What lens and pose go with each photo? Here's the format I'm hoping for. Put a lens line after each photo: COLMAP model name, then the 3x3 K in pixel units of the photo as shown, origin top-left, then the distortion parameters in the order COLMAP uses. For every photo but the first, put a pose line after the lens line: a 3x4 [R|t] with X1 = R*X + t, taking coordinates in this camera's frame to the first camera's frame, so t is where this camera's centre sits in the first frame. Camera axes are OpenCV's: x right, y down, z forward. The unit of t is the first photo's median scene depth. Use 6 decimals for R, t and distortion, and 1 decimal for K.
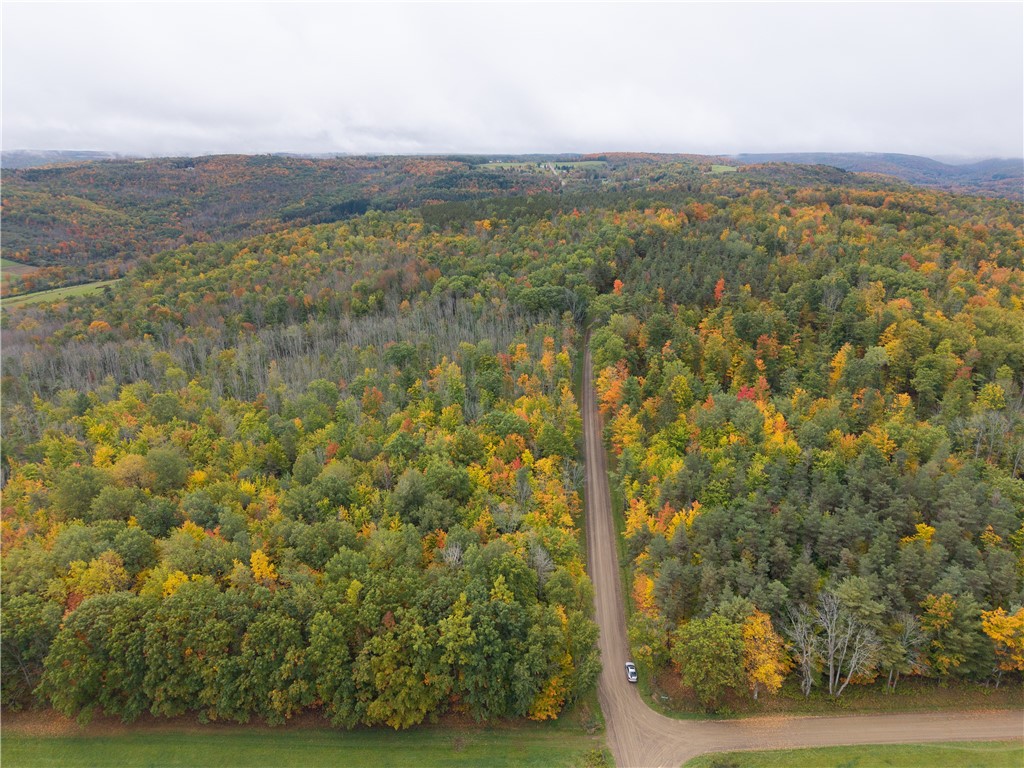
lens RADIAL K [[682.5, 0, 509.9], [0, 682.5, 381.0], [0, 0, 1]] dist [0.025638, -0.025236]
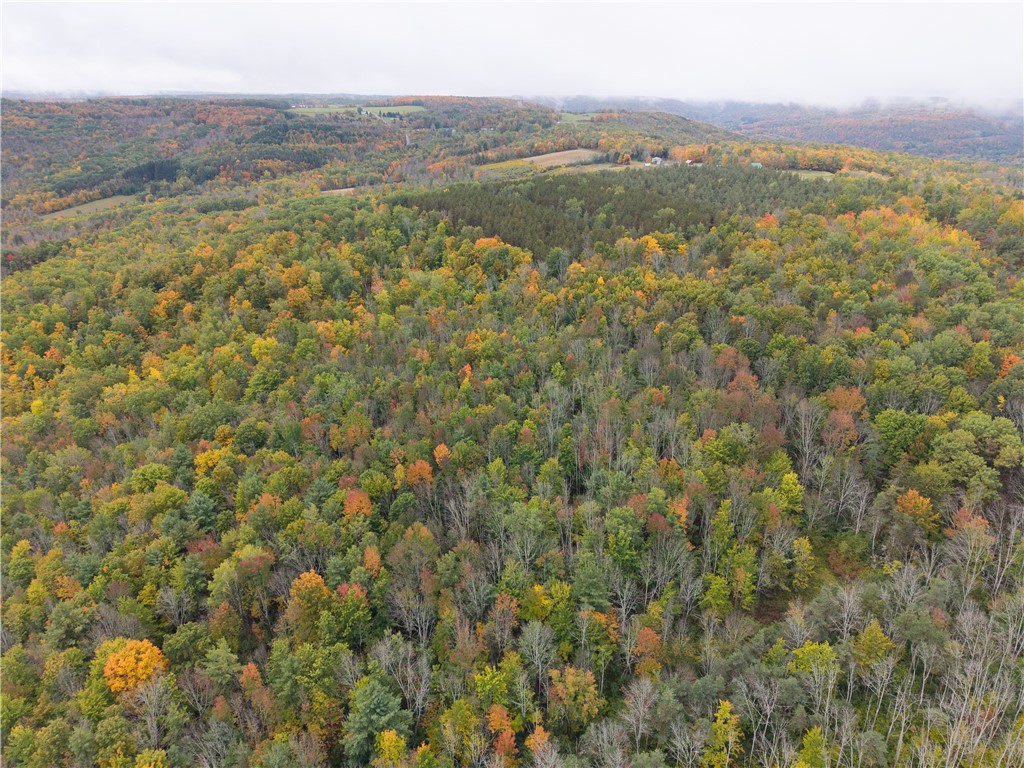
lens RADIAL K [[682.5, 0, 508.4], [0, 682.5, 379.9], [0, 0, 1]] dist [0.025638, -0.025236]
pose [[0.945435, -0.119826, 0.302974, -0.921293], [0.096359, 0.991150, 0.091309, -0.443582], [-0.311234, -0.057133, 0.948614, 1.108710]]
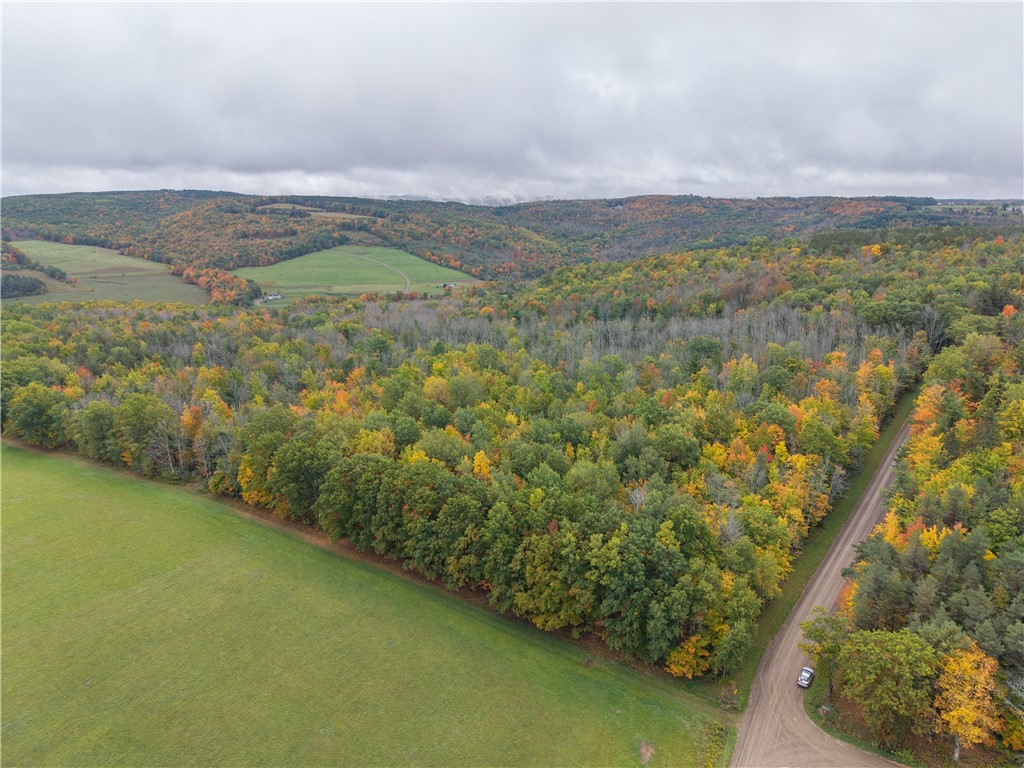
lens RADIAL K [[682.5, 0, 513.3], [0, 682.5, 387.4], [0, 0, 1]] dist [0.025638, -0.025236]
pose [[0.836187, 0.151344, -0.527148, 0.176188], [-0.178995, 0.983849, -0.001467, 0.085678], [0.518412, 0.095584, 0.849772, 0.023110]]
